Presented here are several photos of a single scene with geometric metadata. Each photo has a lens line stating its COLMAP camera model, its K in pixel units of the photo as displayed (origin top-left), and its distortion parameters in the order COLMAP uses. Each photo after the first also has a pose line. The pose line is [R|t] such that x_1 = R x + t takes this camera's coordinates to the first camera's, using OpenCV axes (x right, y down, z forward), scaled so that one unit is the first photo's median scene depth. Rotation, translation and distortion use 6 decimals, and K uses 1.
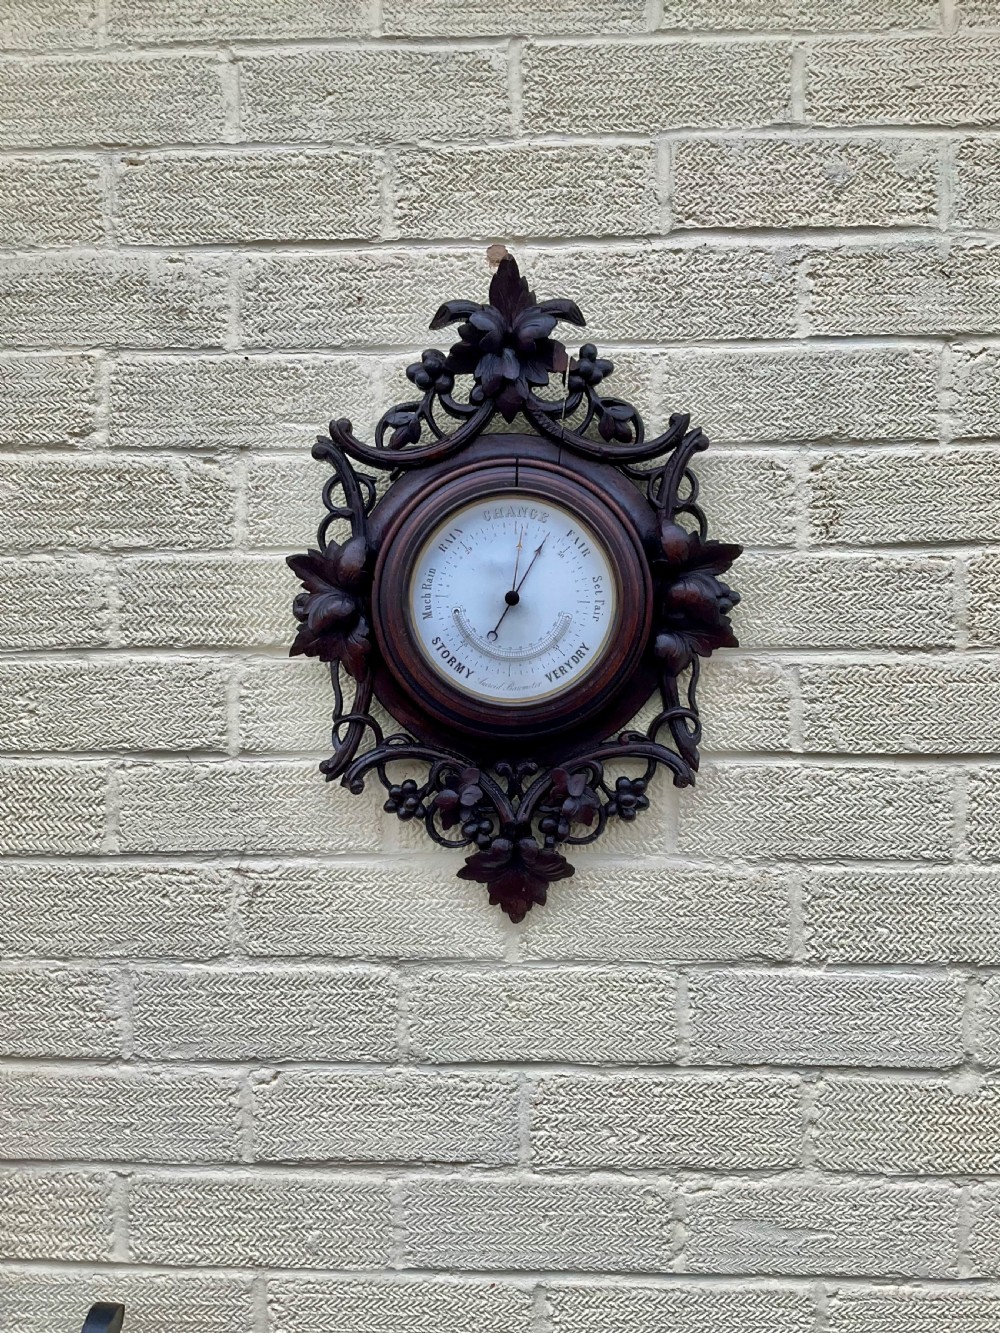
lens RADIAL K [[1102.2, 0, 504.8], [0, 1102.2, 667.2], [0, 0, 1]] dist [0.085836, -0.164050]
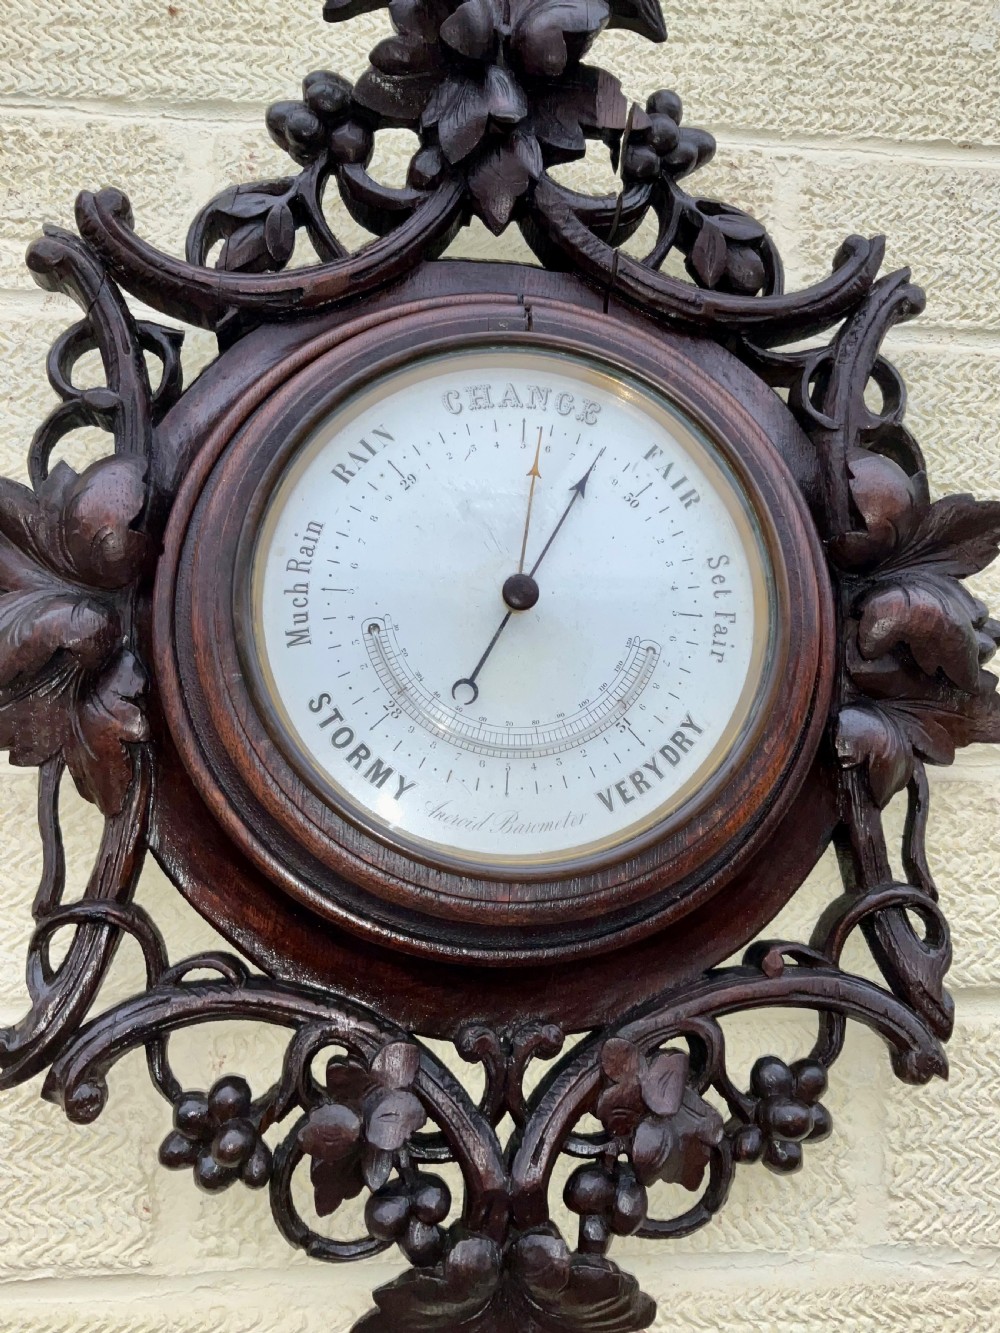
lens RADIAL K [[1102.2, 0, 504.8], [0, 1102.2, 667.2], [0, 0, 1]] dist [0.085836, -0.164050]
pose [[0.990950, 0.024242, 0.132022, -0.046353], [0.000665, 0.982658, -0.185428, 0.033754], [-0.134228, 0.183838, 0.973749, 0.577675]]
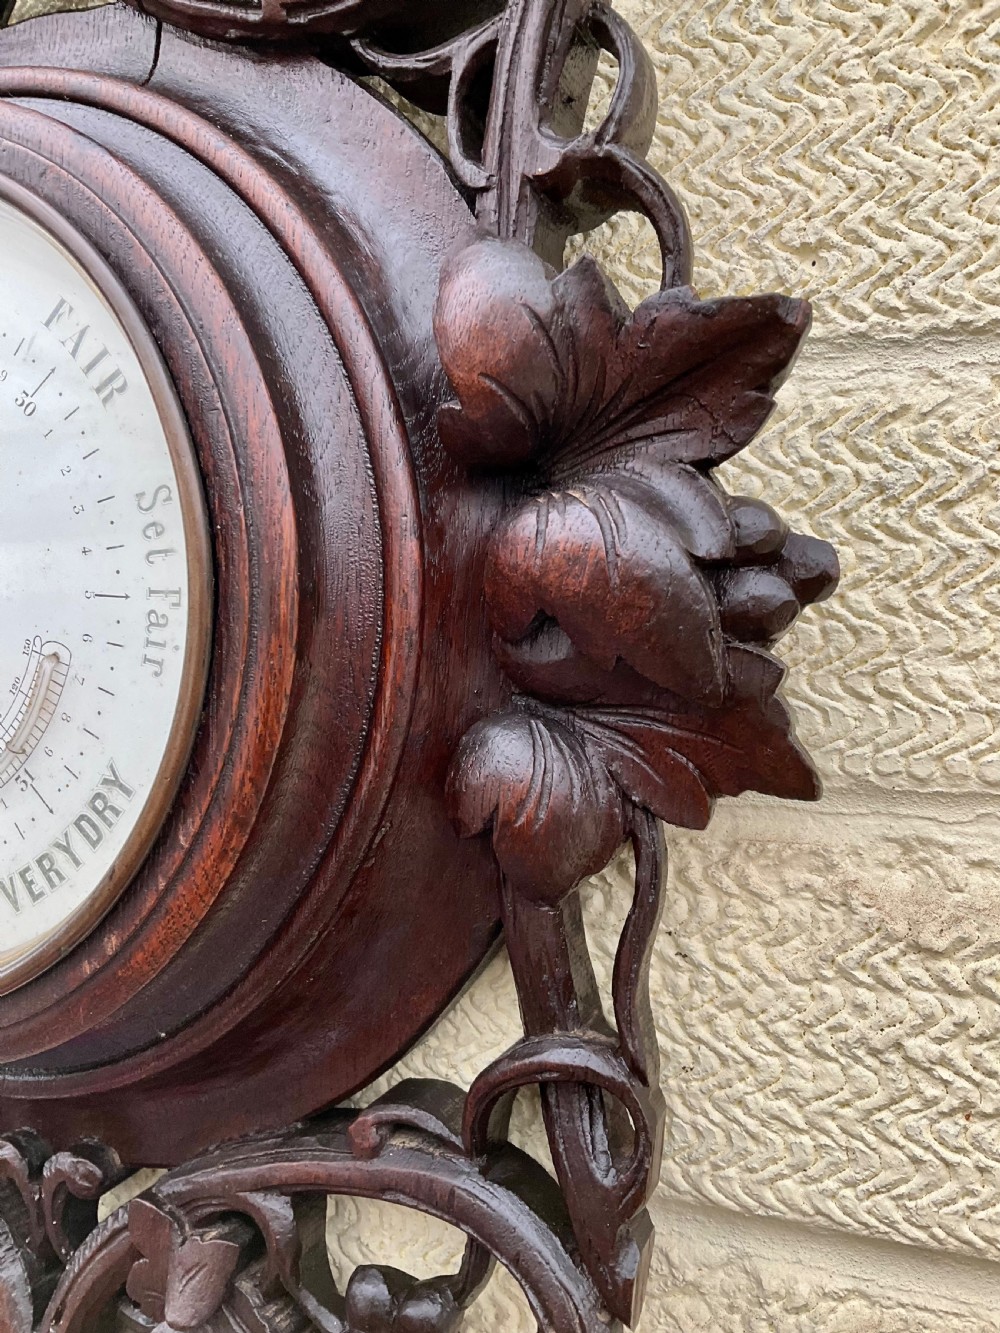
lens RADIAL K [[1098.4, 0, 499.8], [0, 1098.4, 670.3], [0, 0, 1]] dist [0.060348, -0.130143]
pose [[0.929837, 0.011650, -0.367786, 0.225230], [-0.006923, 0.999876, 0.014169, -0.044053], [0.367906, -0.010628, 0.929802, 0.759710]]
